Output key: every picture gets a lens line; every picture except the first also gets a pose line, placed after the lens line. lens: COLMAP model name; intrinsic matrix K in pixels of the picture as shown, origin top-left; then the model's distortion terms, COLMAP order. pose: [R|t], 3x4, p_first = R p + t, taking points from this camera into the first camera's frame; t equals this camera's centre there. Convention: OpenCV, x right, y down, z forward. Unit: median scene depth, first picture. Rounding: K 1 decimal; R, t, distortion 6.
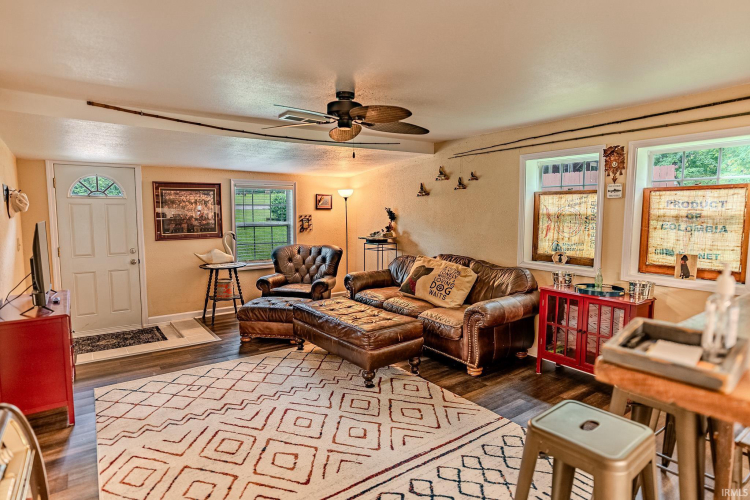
lens RADIAL K [[413.8, 0, 375.4], [0, 413.8, 251.1], [0, 0, 1]] dist [-0.008632, -0.001524]
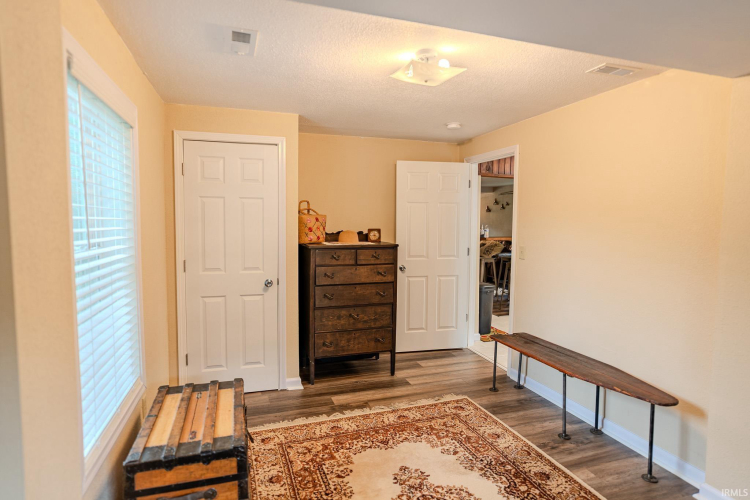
lens RADIAL K [[413.8, 0, 375.3], [0, 413.8, 248.2], [0, 0, 1]] dist [-0.008632, -0.001524]
pose [[0.951457, 0.036008, -0.305668, 0.264493], [-0.044692, 0.998770, -0.021459, 0.147536], [0.304520, 0.034078, 0.951896, -1.416198]]
